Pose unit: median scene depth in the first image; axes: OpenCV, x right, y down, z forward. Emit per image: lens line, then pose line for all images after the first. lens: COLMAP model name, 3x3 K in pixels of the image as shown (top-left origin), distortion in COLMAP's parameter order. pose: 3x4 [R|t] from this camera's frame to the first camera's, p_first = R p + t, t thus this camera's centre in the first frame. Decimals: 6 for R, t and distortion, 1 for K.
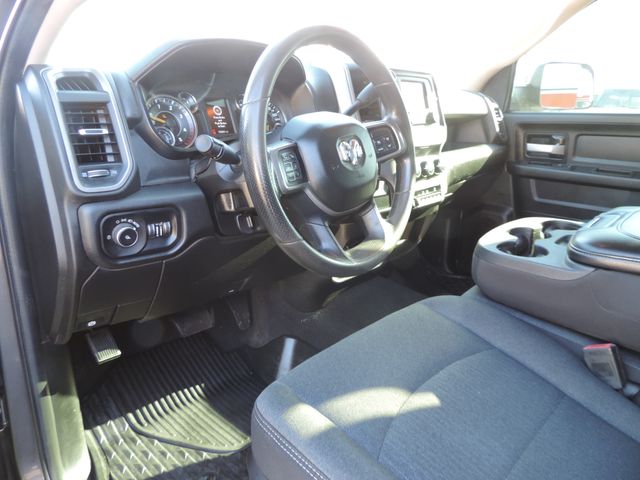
lens RADIAL K [[441.5, 0, 320.0], [0, 441.5, 240.0], [0, 0, 1]] dist [-0.027330, -0.003044]
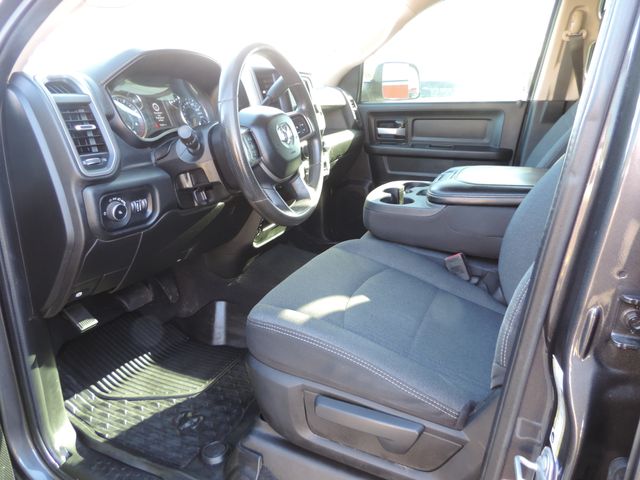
lens RADIAL K [[431.2, 0, 320.0], [0, 431.2, 240.0], [0, 0, 1]] dist [-0.055526, 0.003407]
pose [[0.942218, -0.118433, 0.313365, -0.236983], [0.111795, 0.992960, 0.039138, 0.070478], [-0.315795, -0.001844, 0.948826, -0.248307]]
